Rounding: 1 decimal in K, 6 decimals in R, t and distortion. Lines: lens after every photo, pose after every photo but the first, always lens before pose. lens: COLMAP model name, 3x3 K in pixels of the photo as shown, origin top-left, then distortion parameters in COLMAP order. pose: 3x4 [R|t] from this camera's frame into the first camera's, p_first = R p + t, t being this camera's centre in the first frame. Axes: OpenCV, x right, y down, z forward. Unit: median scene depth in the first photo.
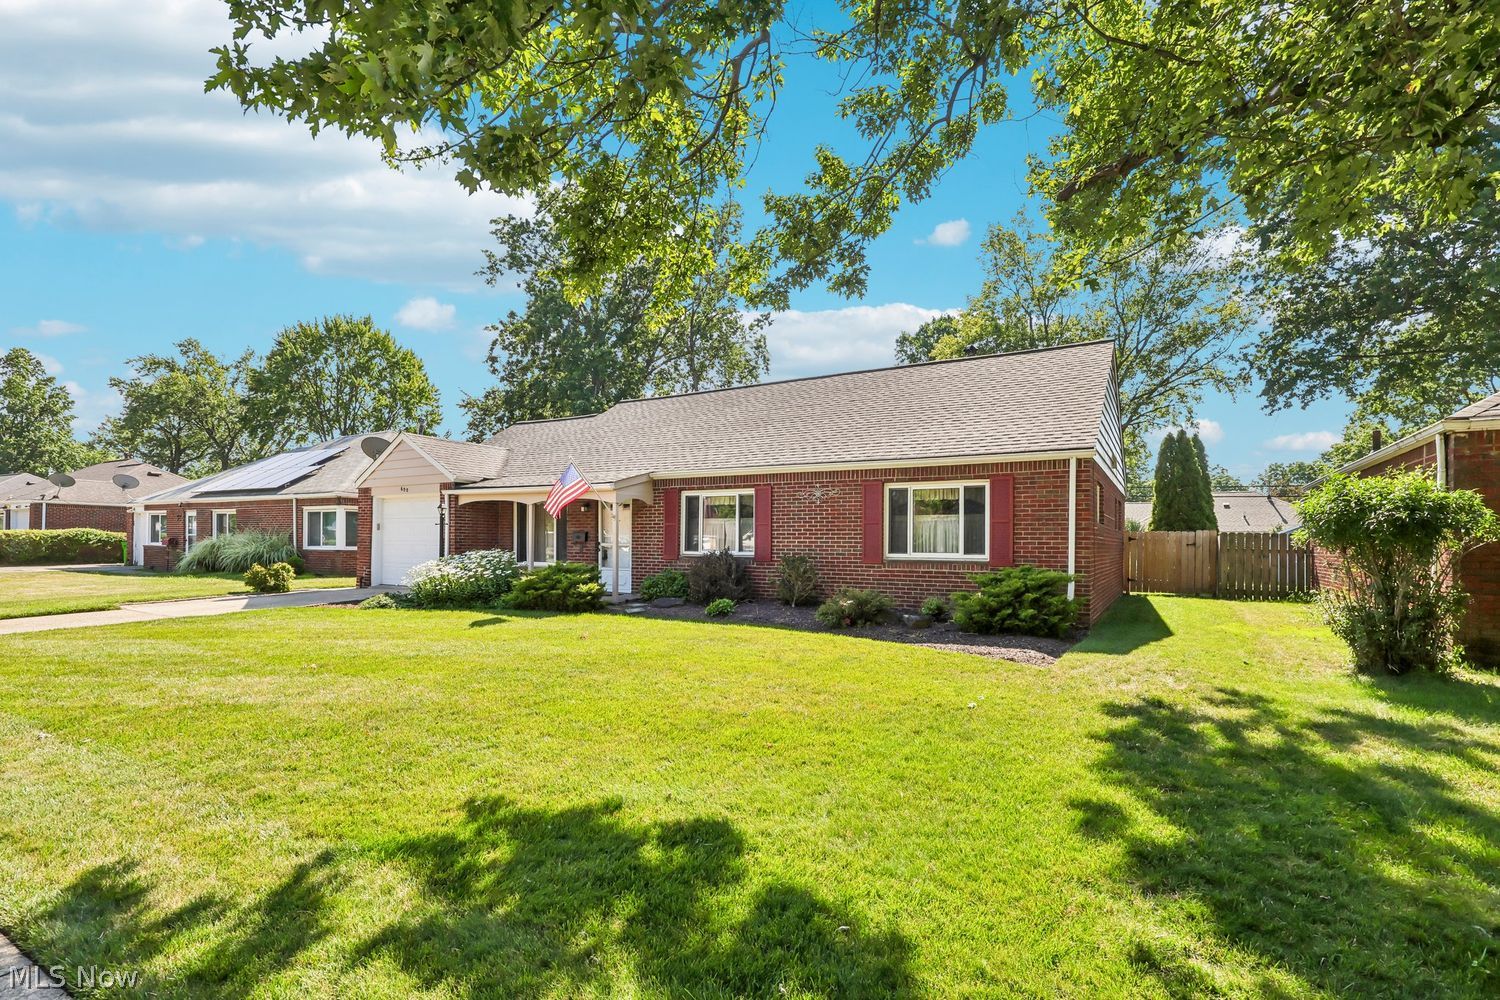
lens RADIAL K [[702.7, 0, 757.1], [0, 702.7, 531.9], [0, 0, 1]] dist [0.011099, -0.001157]
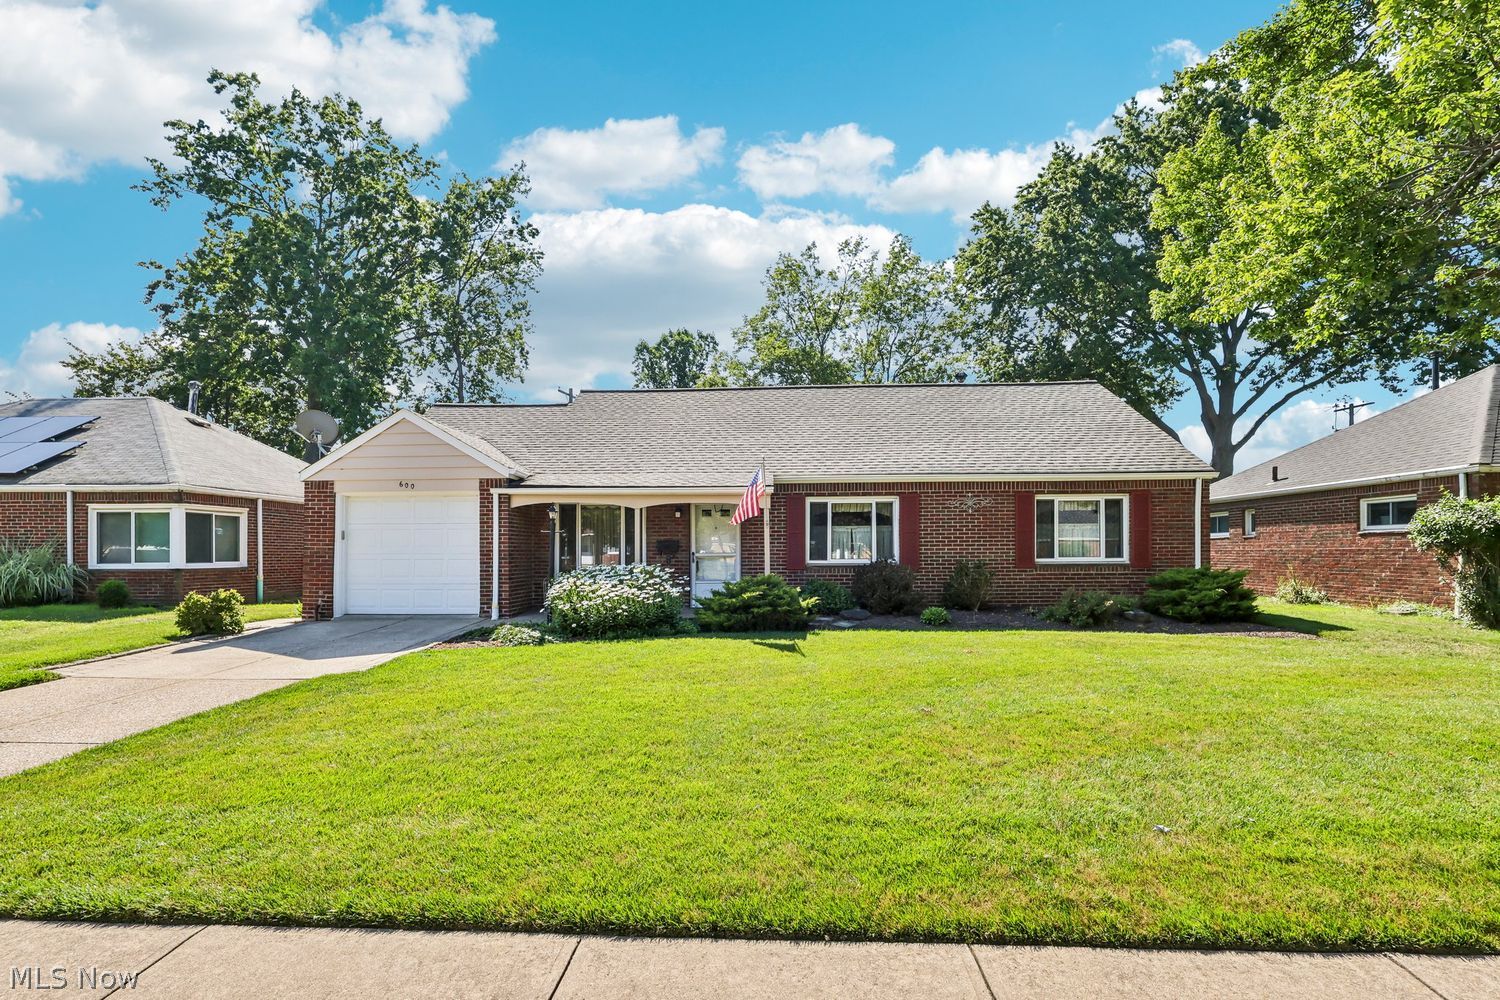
lens RADIAL K [[702.7, 0, 762.0], [0, 702.7, 552.2], [0, 0, 1]] dist [0.011099, -0.001157]
pose [[0.881897, -0.006983, 0.471390, -0.550853], [0.003918, 0.999964, 0.007482, 0.008234], [-0.471426, -0.004752, 0.881893, 0.172567]]
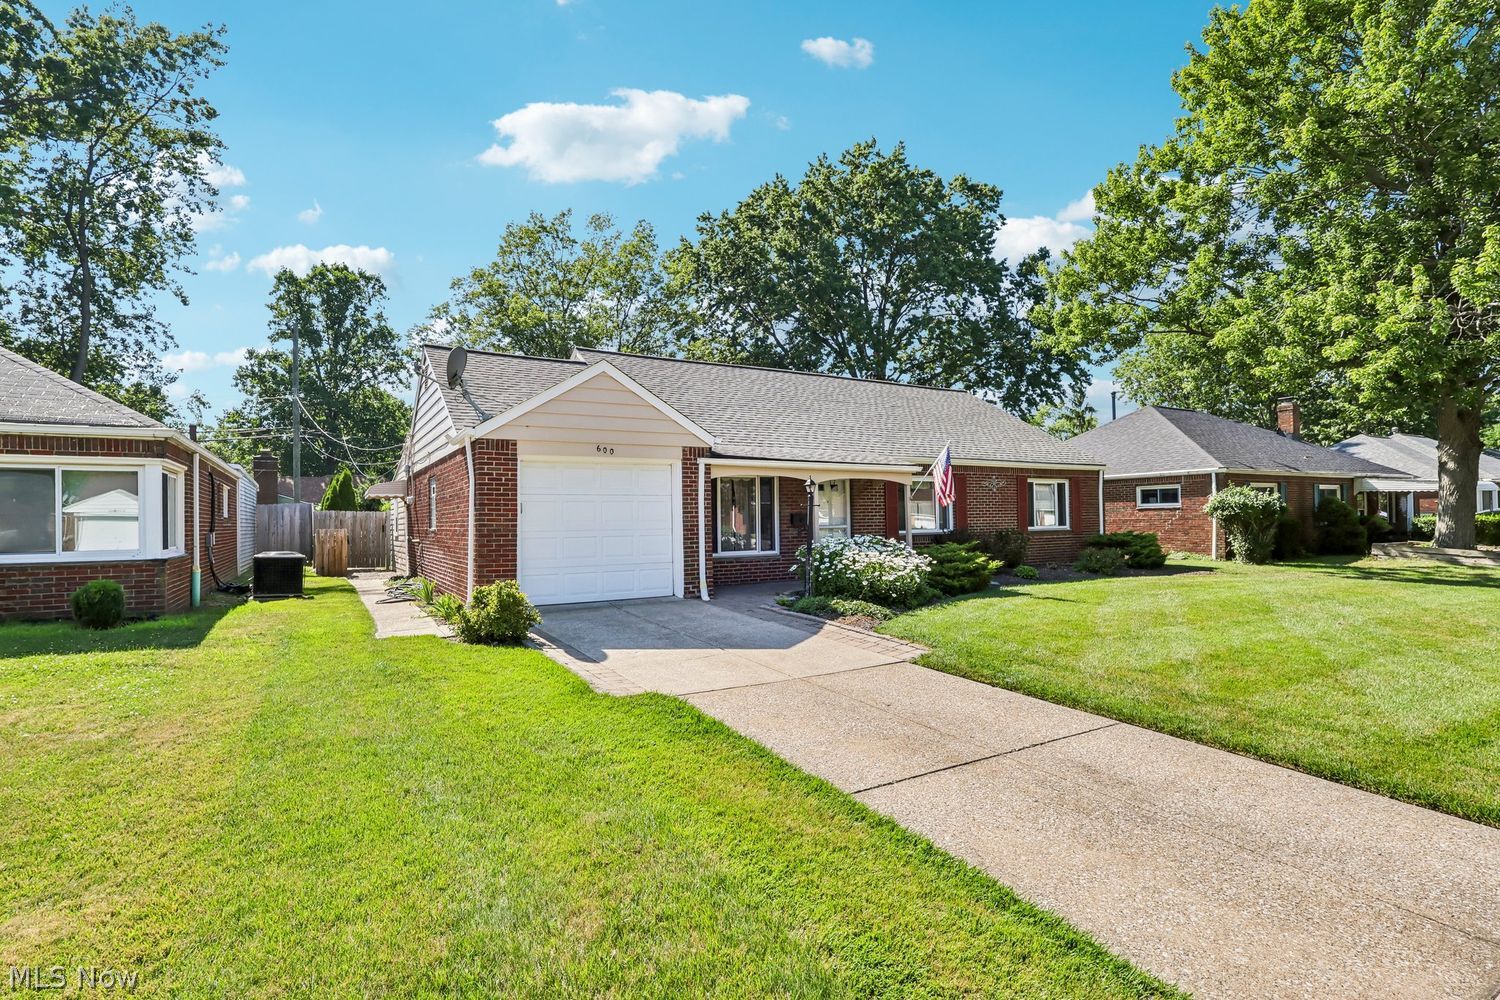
lens RADIAL K [[702.7, 0, 745.5], [0, 702.7, 501.6], [0, 0, 1]] dist [0.011099, -0.001157]
pose [[0.497967, 0.014880, 0.867068, -1.044265], [0.009163, 0.999707, -0.022419, 0.004279], [-0.867148, 0.019108, 0.497685, 0.594591]]
